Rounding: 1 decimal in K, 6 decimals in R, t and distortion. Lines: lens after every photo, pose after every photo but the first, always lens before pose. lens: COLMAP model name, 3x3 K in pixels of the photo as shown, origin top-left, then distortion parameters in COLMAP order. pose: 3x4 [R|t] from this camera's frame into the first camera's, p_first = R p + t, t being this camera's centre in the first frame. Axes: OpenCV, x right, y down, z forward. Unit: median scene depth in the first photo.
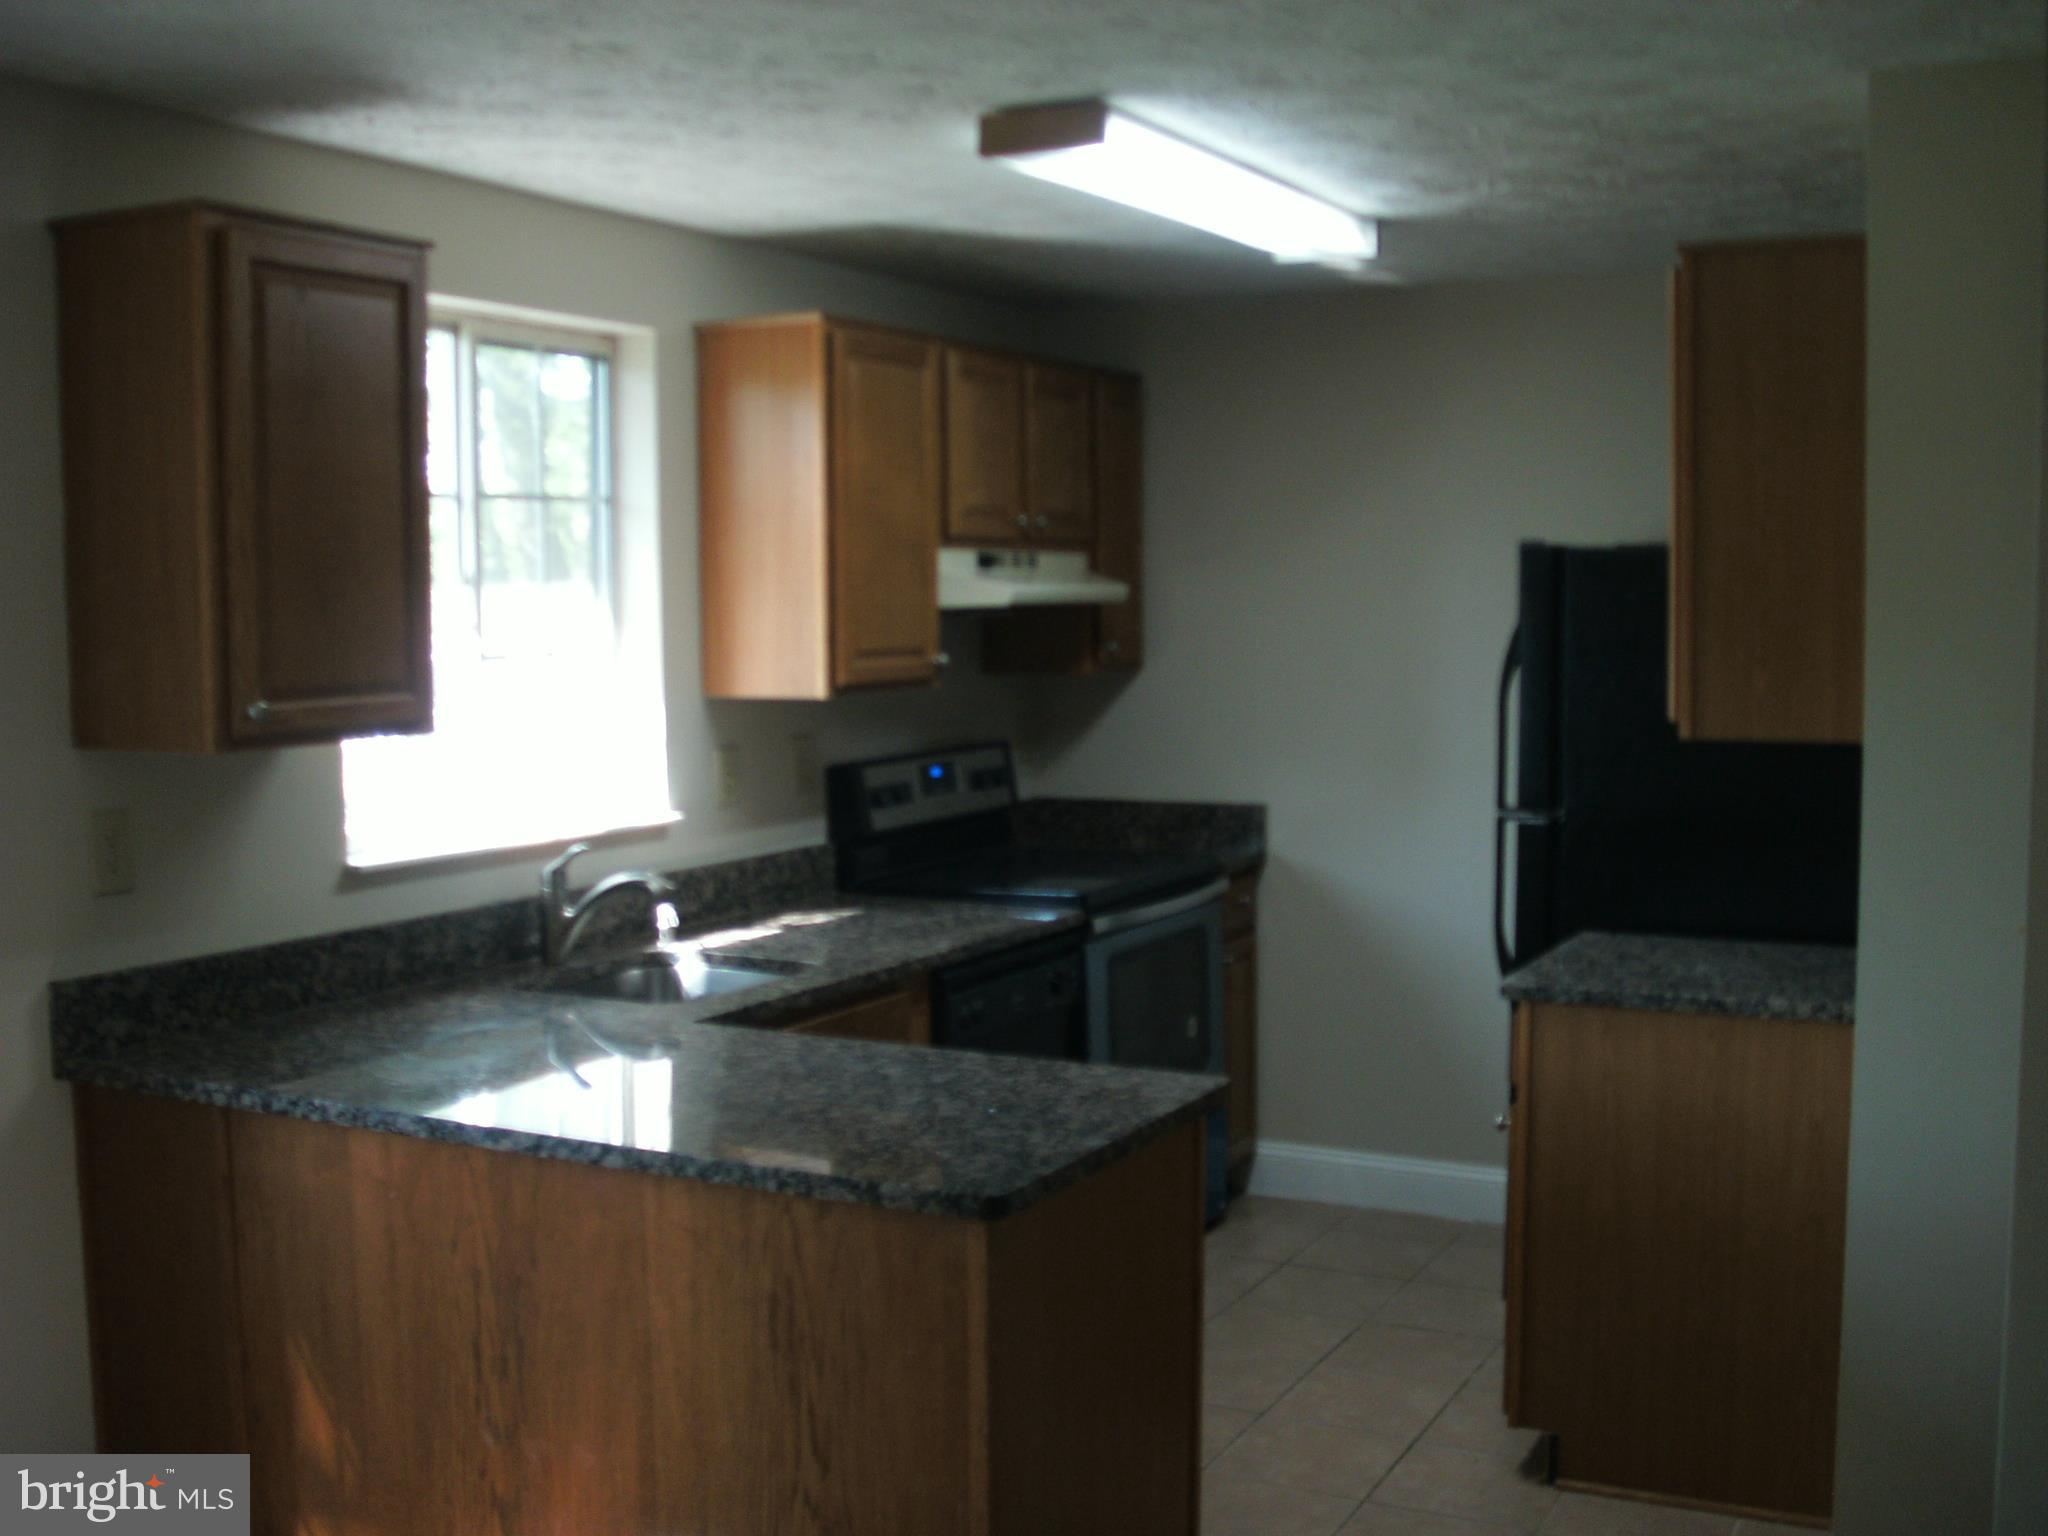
lens RADIAL K [[2247.3, 0, 1048.6], [0, 2247.3, 795.3], [0, 0, 1]] dist [-0.180163, 0.186091]
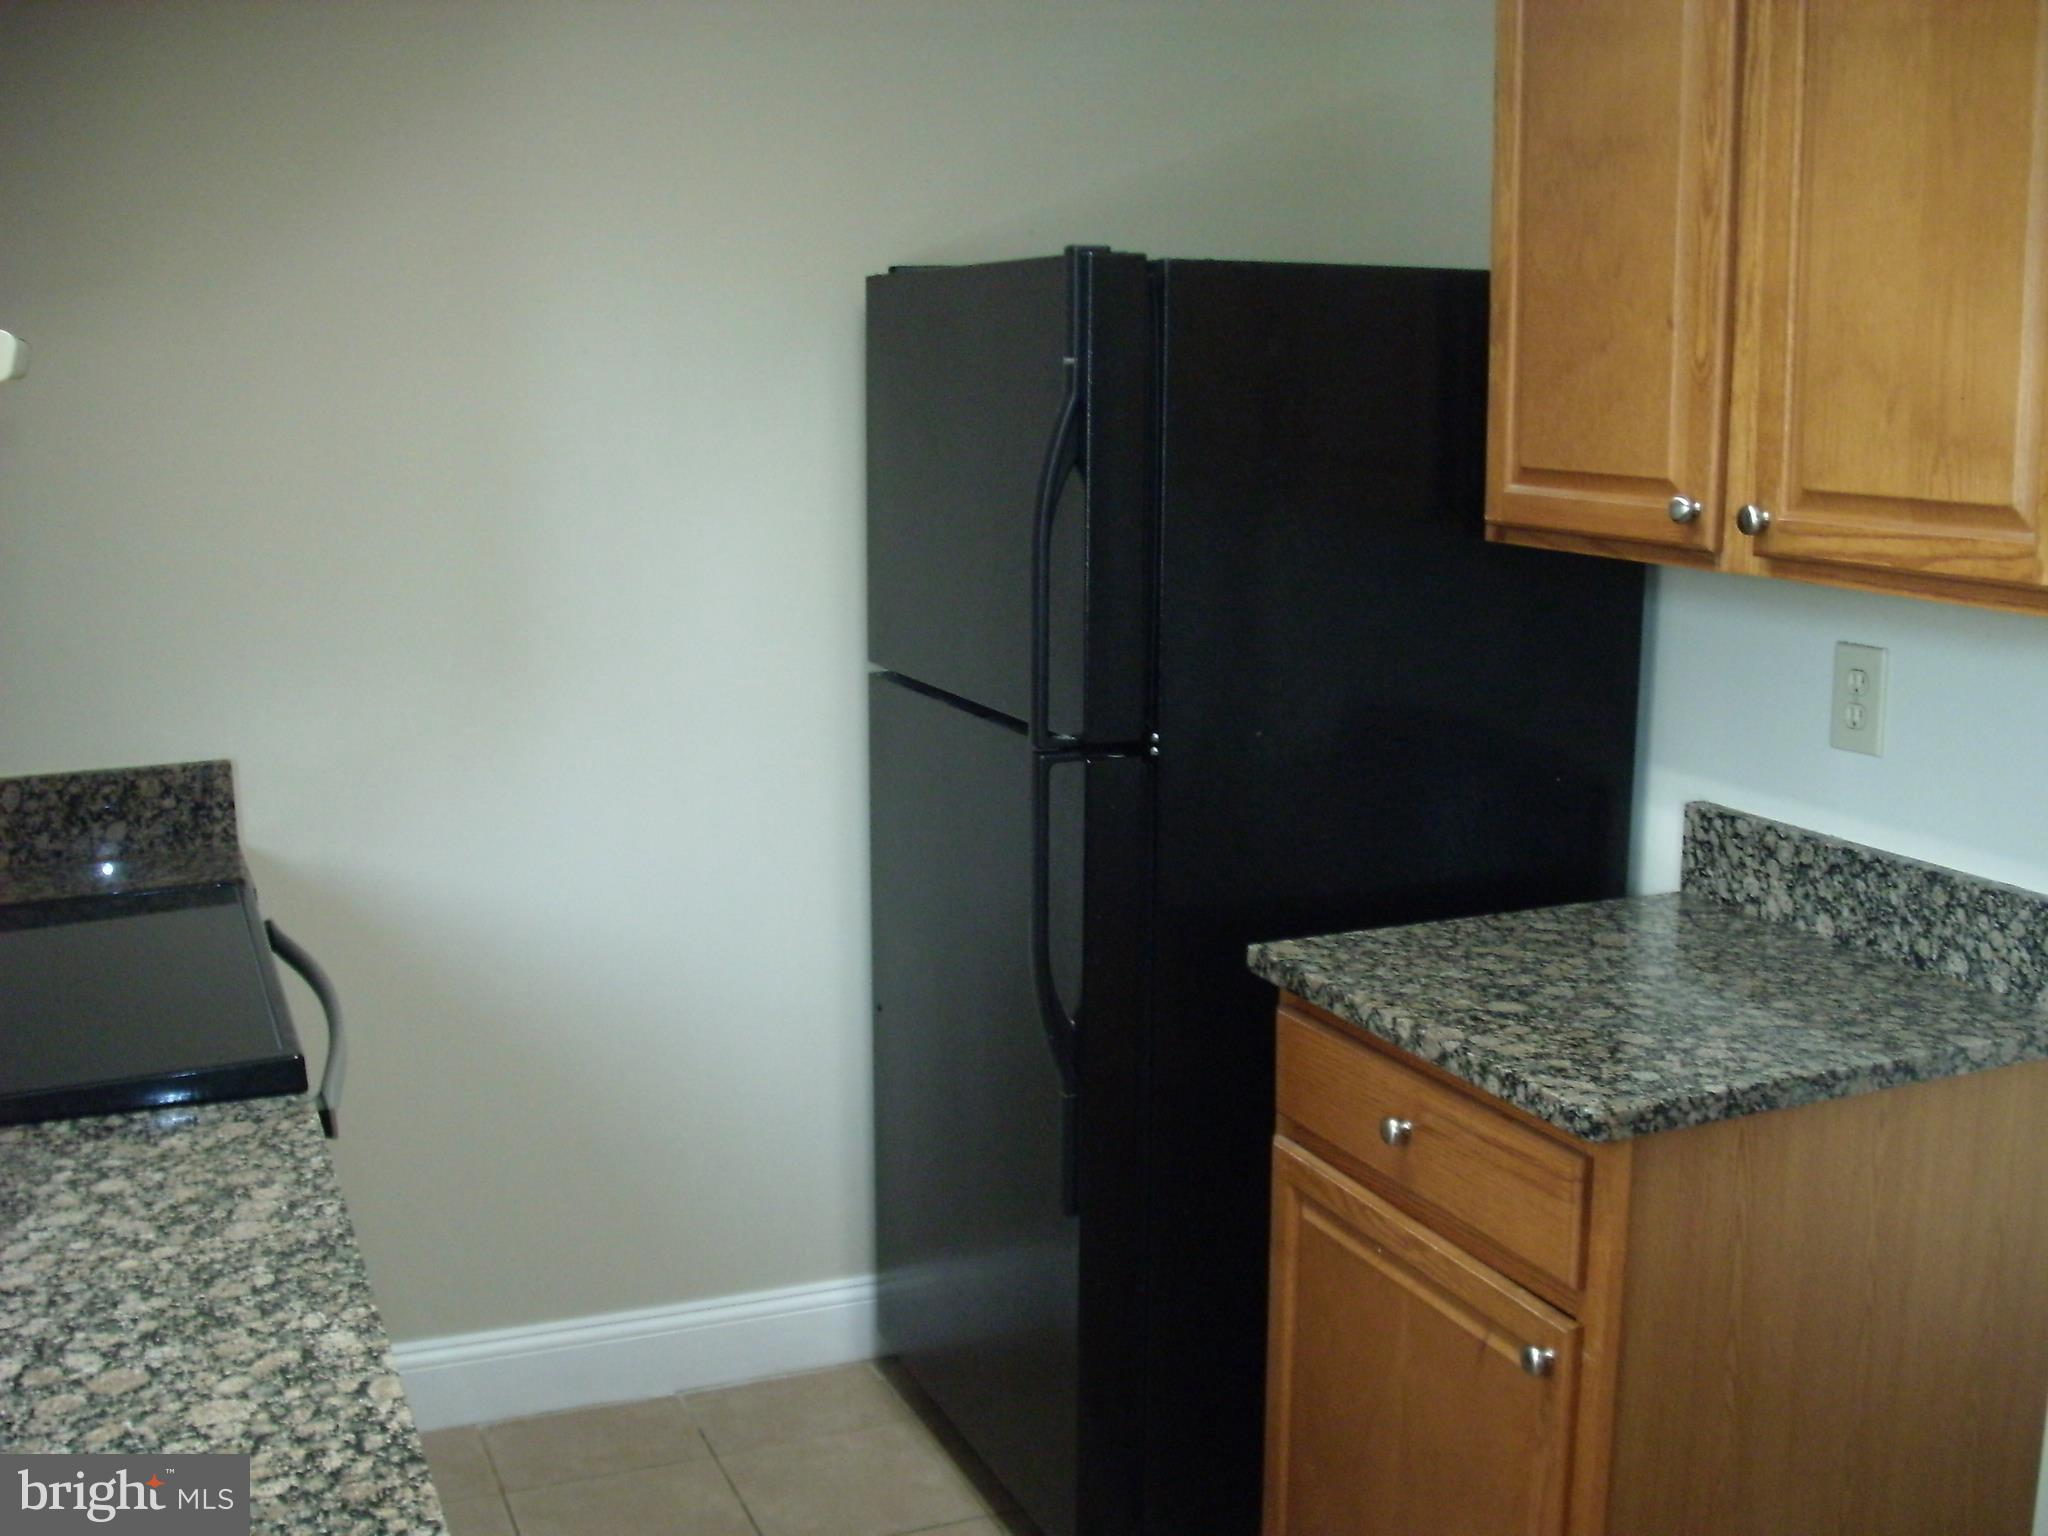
lens RADIAL K [[2247.3, 0, 1048.6], [0, 2247.3, 795.3], [0, 0, 1]] dist [-0.180163, 0.186091]
pose [[0.631564, -0.142411, 0.762133, -0.195858], [0.064887, 0.989246, 0.131079, -0.048705], [-0.772604, -0.033332, 0.634013, 0.582361]]
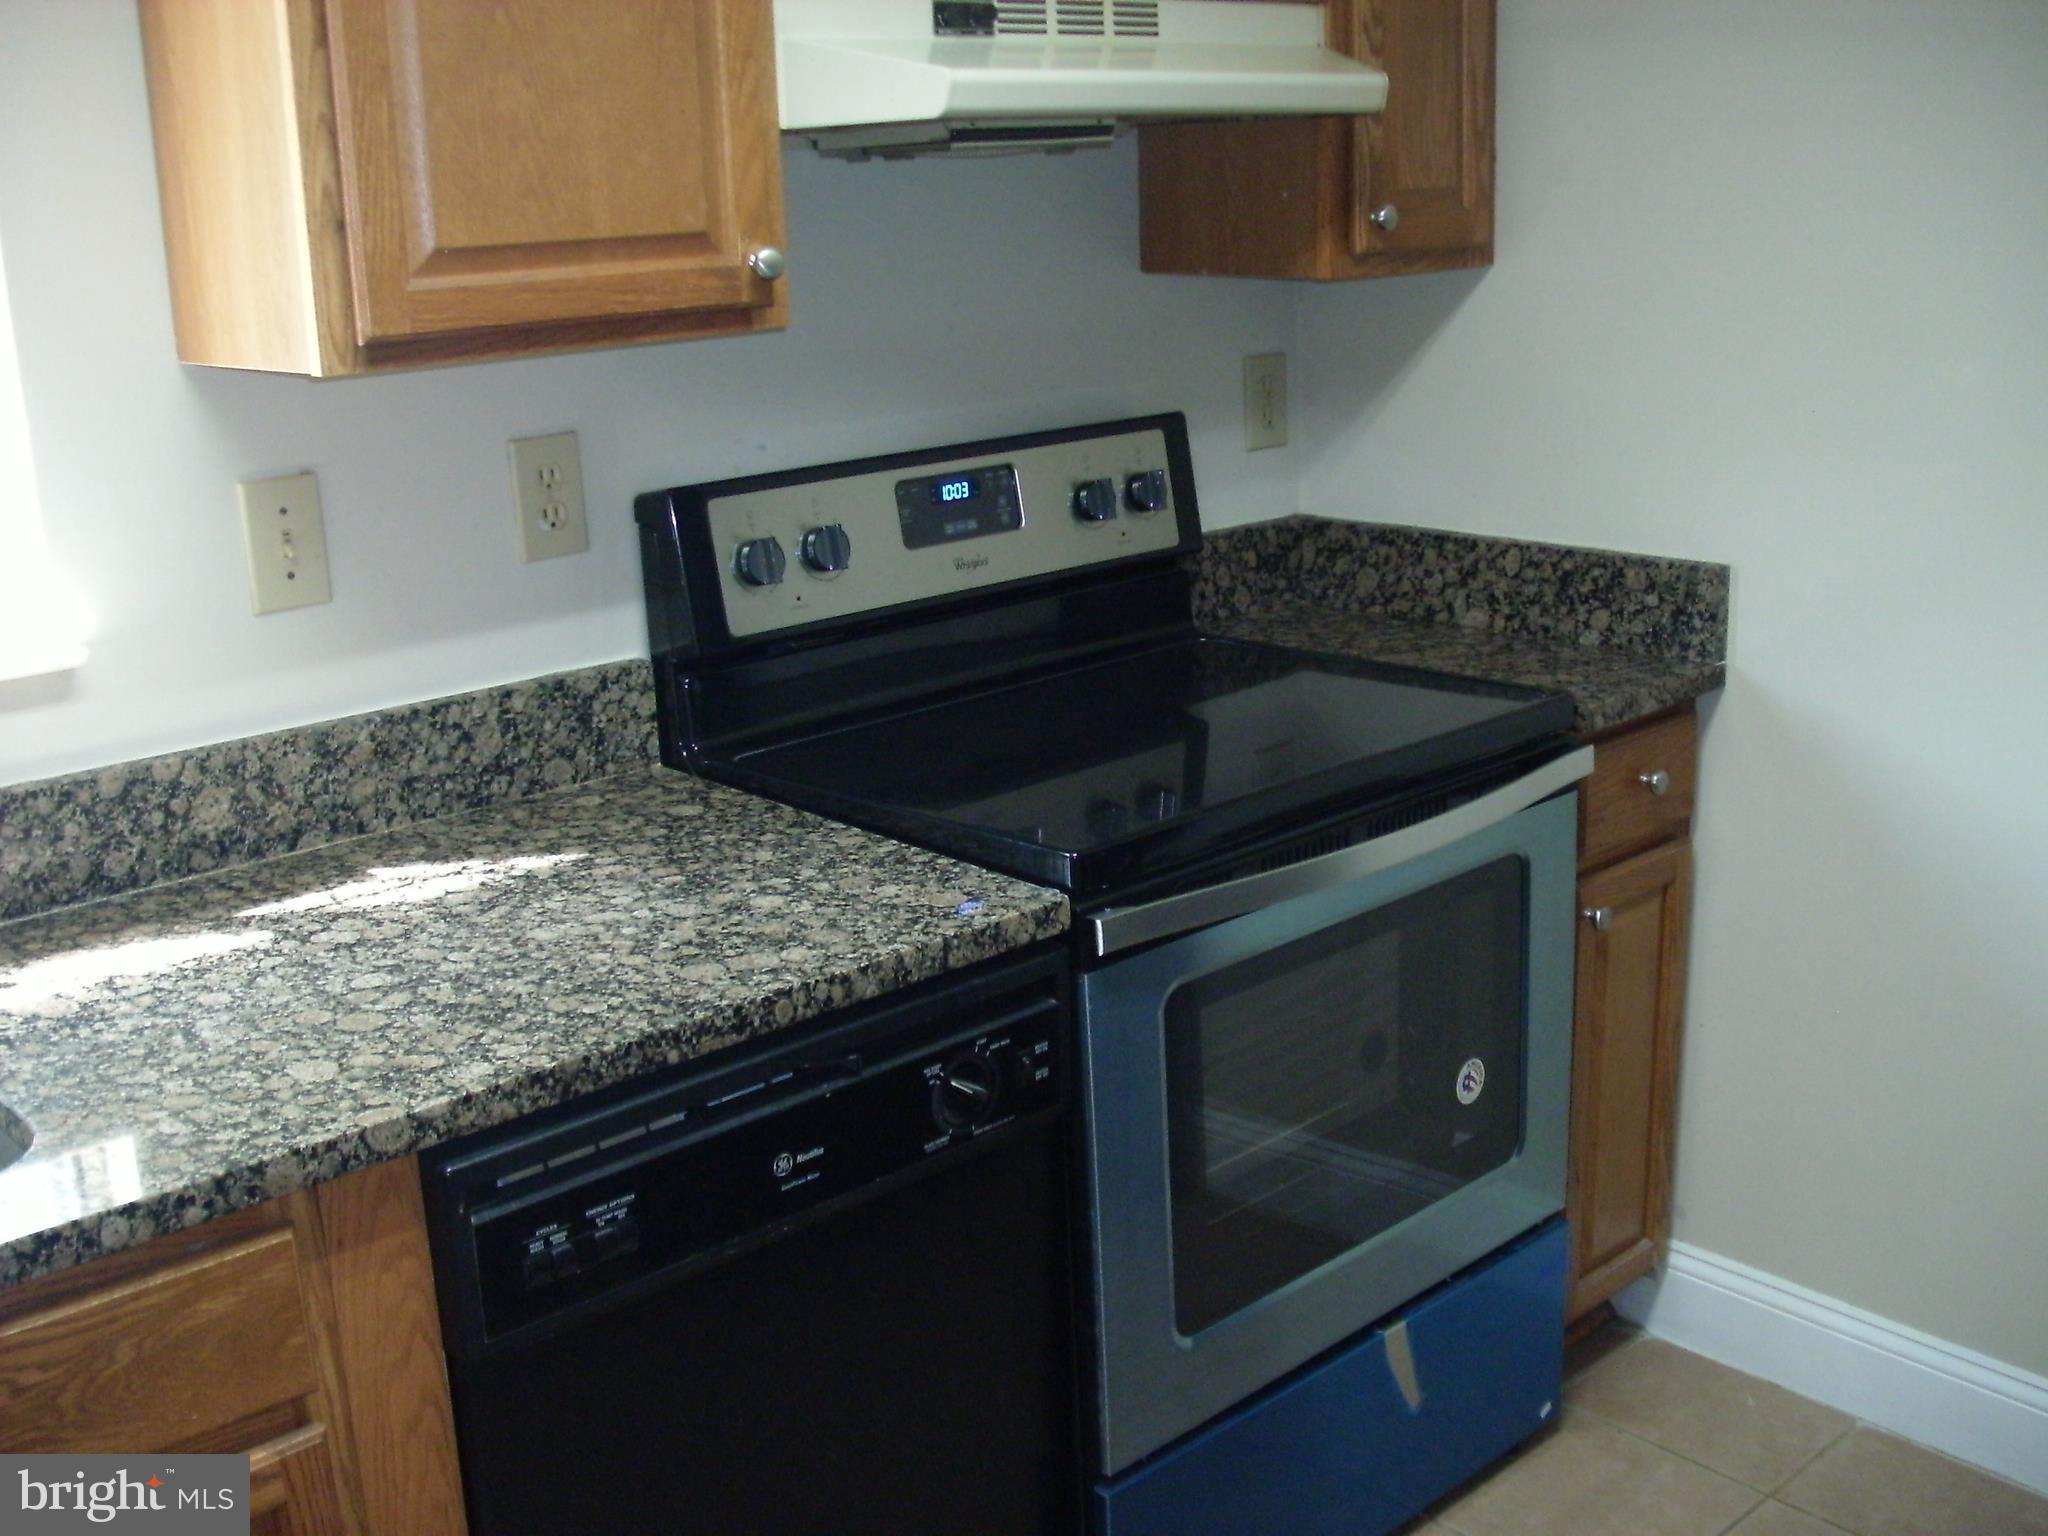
lens RADIAL K [[2247.3, 0, 1048.6], [0, 2247.3, 795.3], [0, 0, 1]] dist [-0.180163, 0.186091]
pose [[0.941247, 0.075767, -0.329109, 0.132140], [-0.009851, 0.980253, 0.197499, -0.042591], [0.337574, -0.182654, 0.923408, 0.590992]]
